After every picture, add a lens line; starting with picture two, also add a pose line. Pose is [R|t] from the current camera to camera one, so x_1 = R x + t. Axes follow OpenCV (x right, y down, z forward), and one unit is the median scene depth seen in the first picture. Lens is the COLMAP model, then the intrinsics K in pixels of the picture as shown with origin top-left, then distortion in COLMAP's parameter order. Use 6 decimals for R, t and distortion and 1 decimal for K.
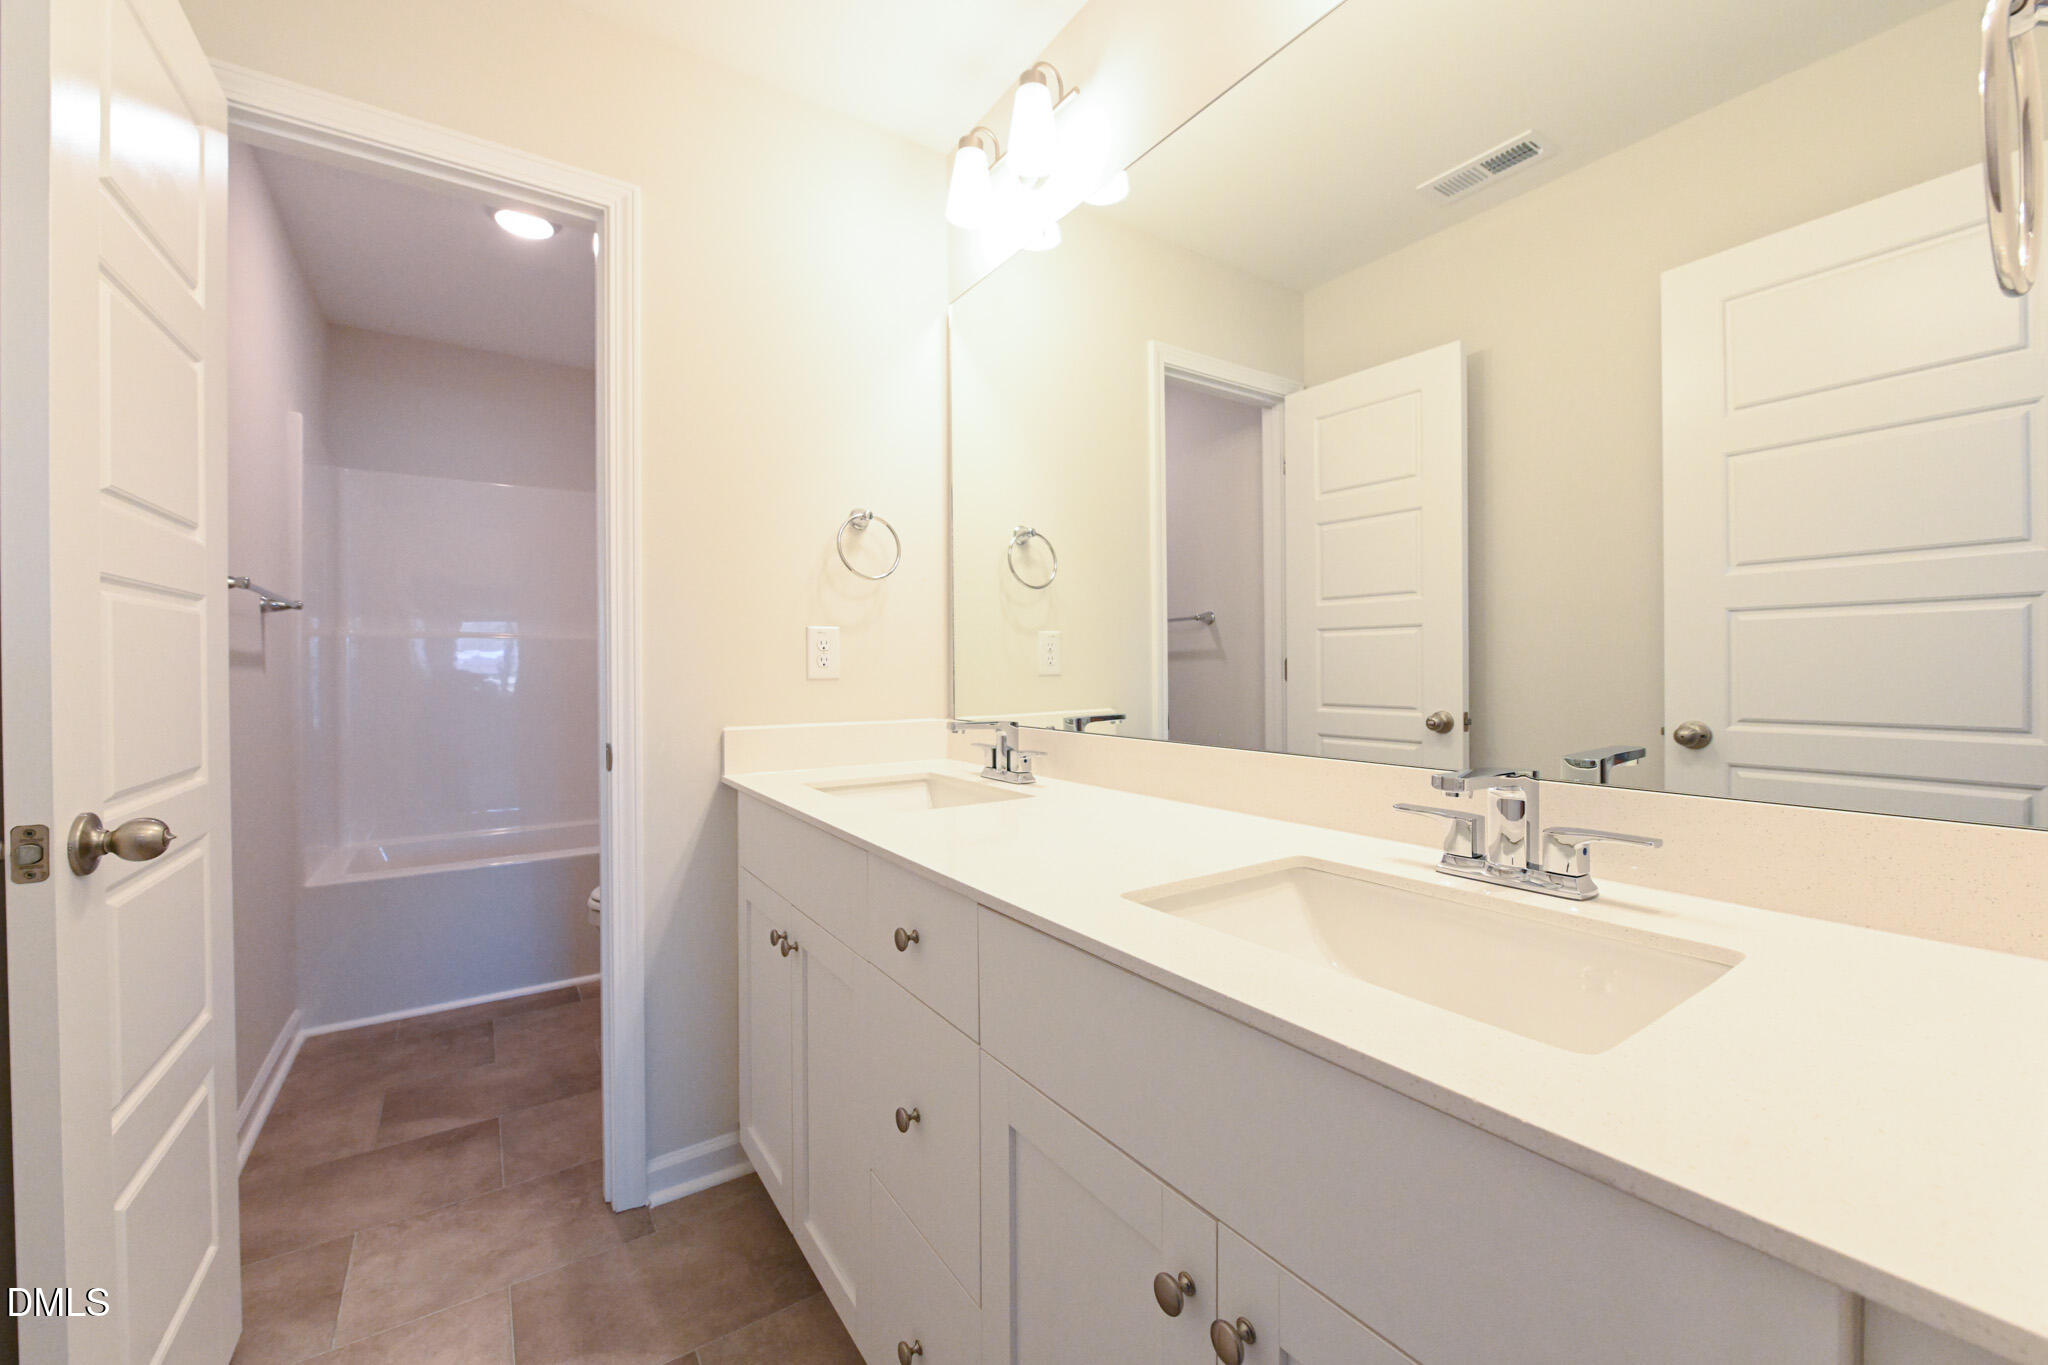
lens RADIAL K [[814.3, 0, 1020.3], [0, 814.3, 672.0], [0, 0, 1]] dist [0.000191, -0.006971]
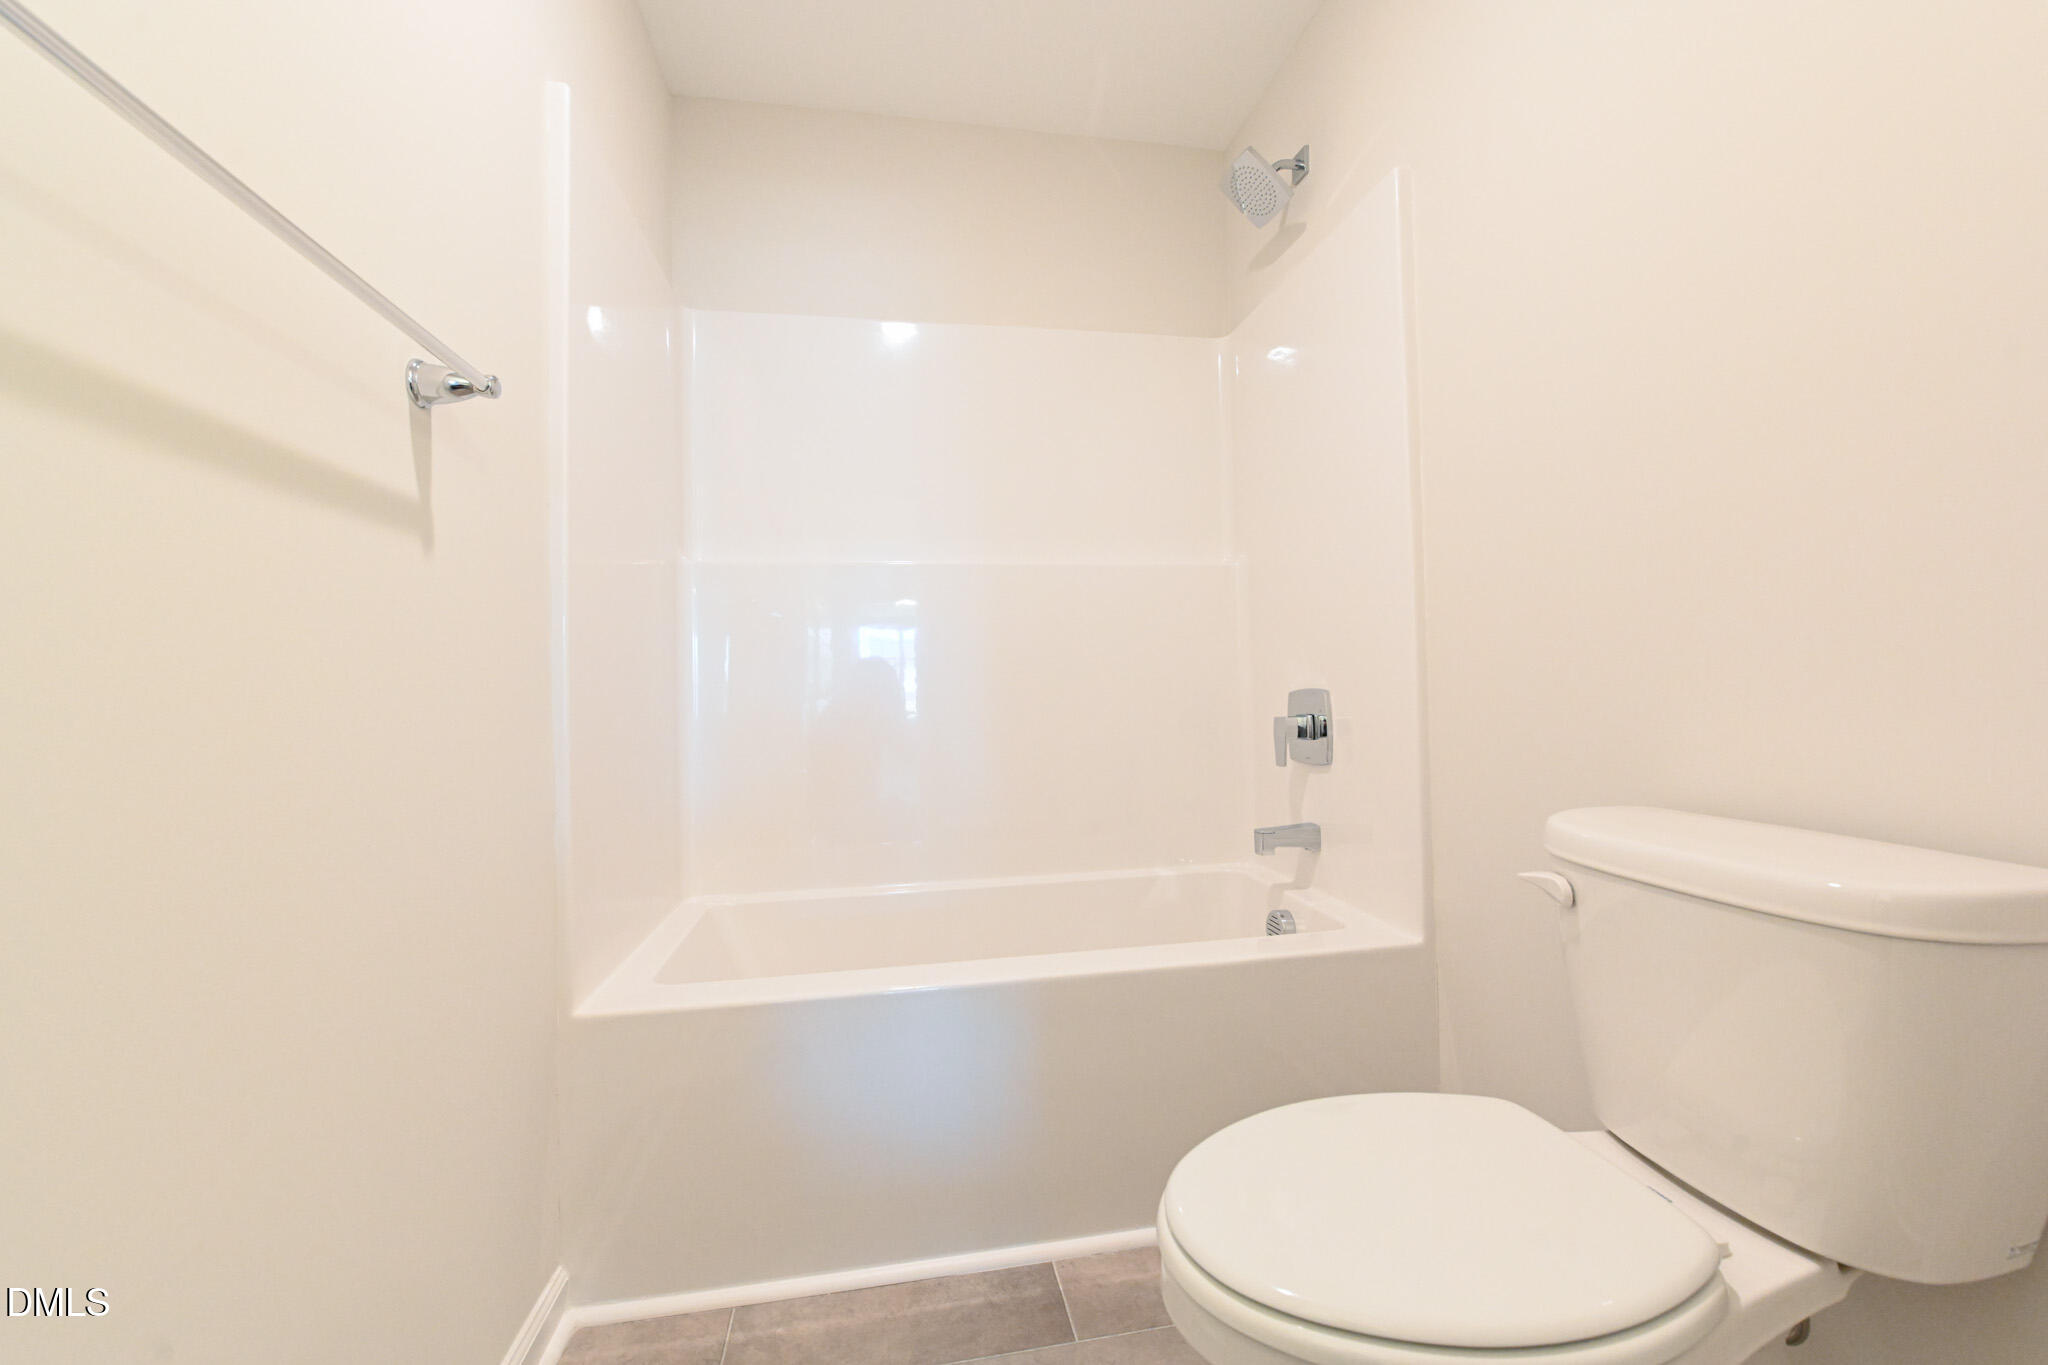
lens RADIAL K [[814.3, 0, 1020.3], [0, 814.3, 672.0], [0, 0, 1]] dist [0.000191, -0.006971]
pose [[0.913442, -0.018701, -0.406538, -0.424915], [0.012678, 0.999766, -0.017505, 0.064125], [0.406770, 0.010836, 0.913466, 0.651898]]
